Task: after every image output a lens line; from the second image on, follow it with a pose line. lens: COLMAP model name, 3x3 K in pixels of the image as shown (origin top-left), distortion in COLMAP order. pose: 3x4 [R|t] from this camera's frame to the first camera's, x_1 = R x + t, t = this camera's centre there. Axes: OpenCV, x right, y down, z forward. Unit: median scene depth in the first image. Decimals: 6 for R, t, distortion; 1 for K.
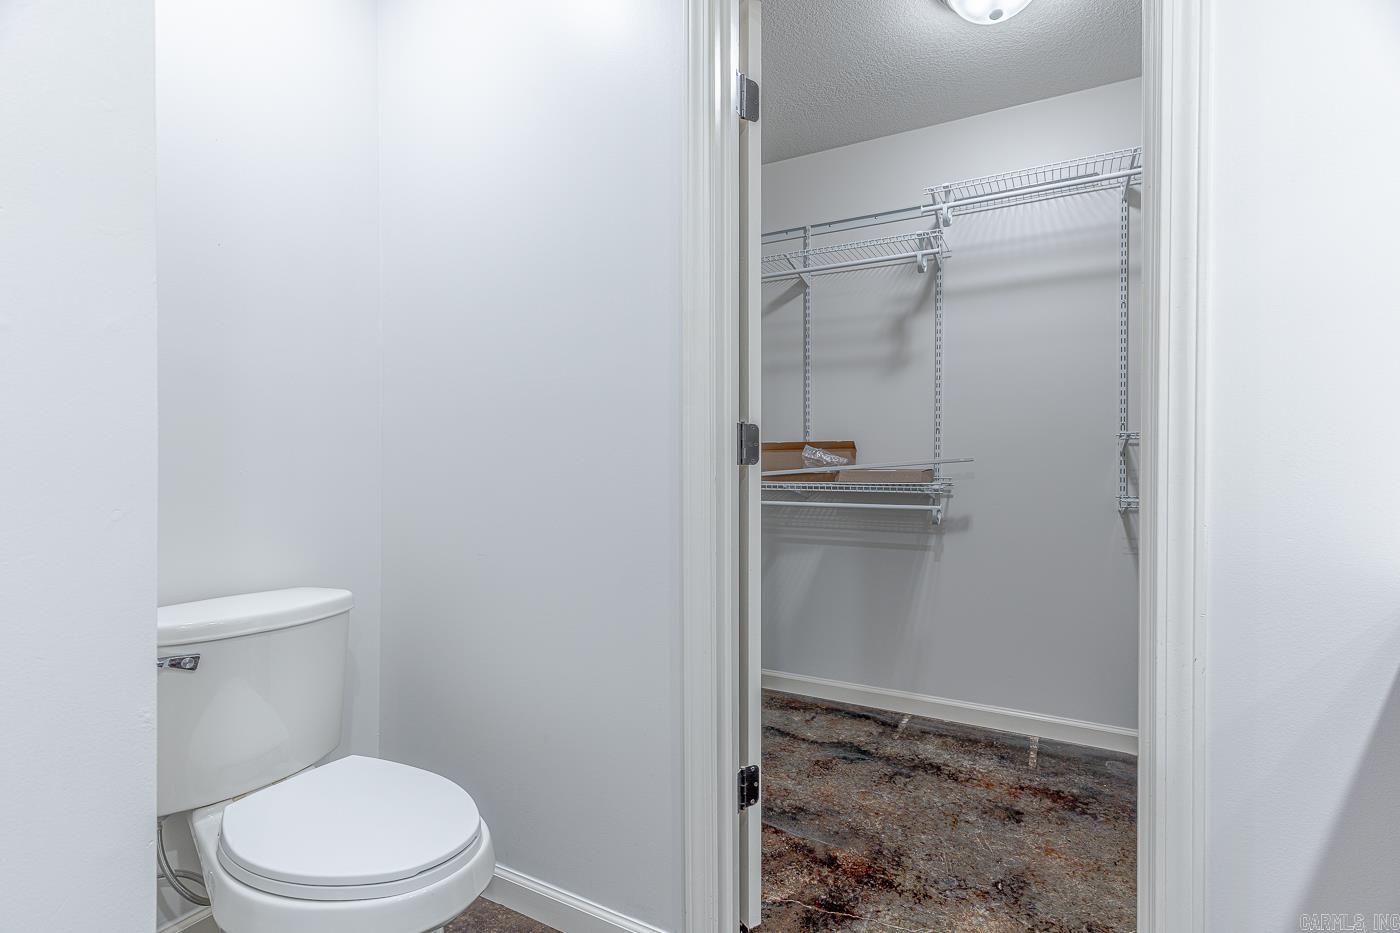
lens RADIAL K [[672.2, 0, 693.6], [0, 672.2, 466.0], [0, 0, 1]] dist [0.001238, 0.001192]
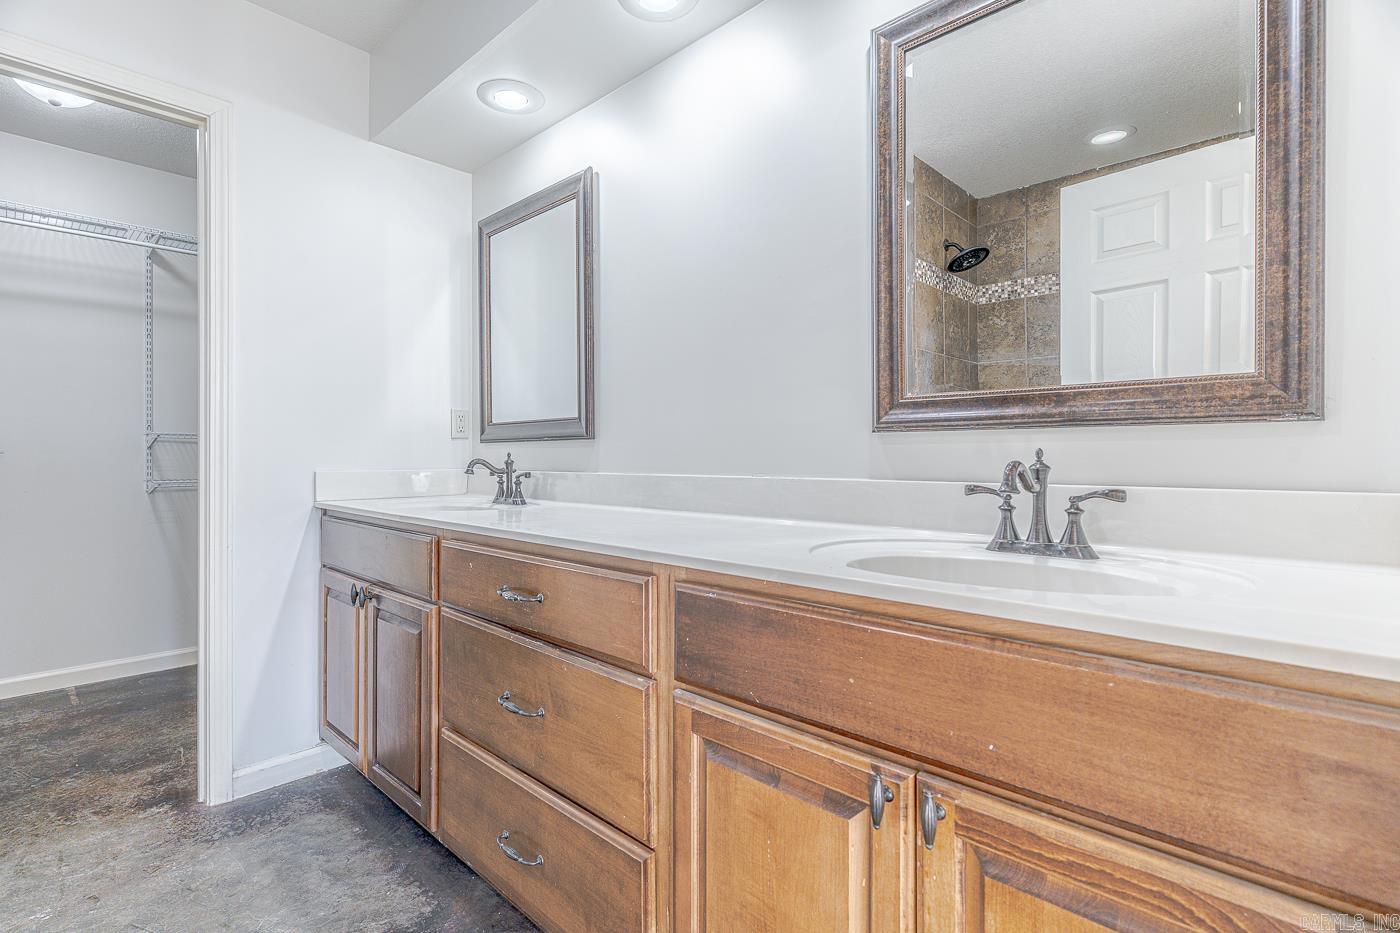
lens RADIAL K [[672.2, 0, 701.0], [0, 672.2, 458.6], [0, 0, 1]] dist [0.001238, 0.001192]
pose [[0.256795, -0.008212, 0.966431, -0.367310], [0.001225, 0.999966, 0.008171, -0.007075], [-0.966465, -0.000914, 0.256796, -0.394998]]
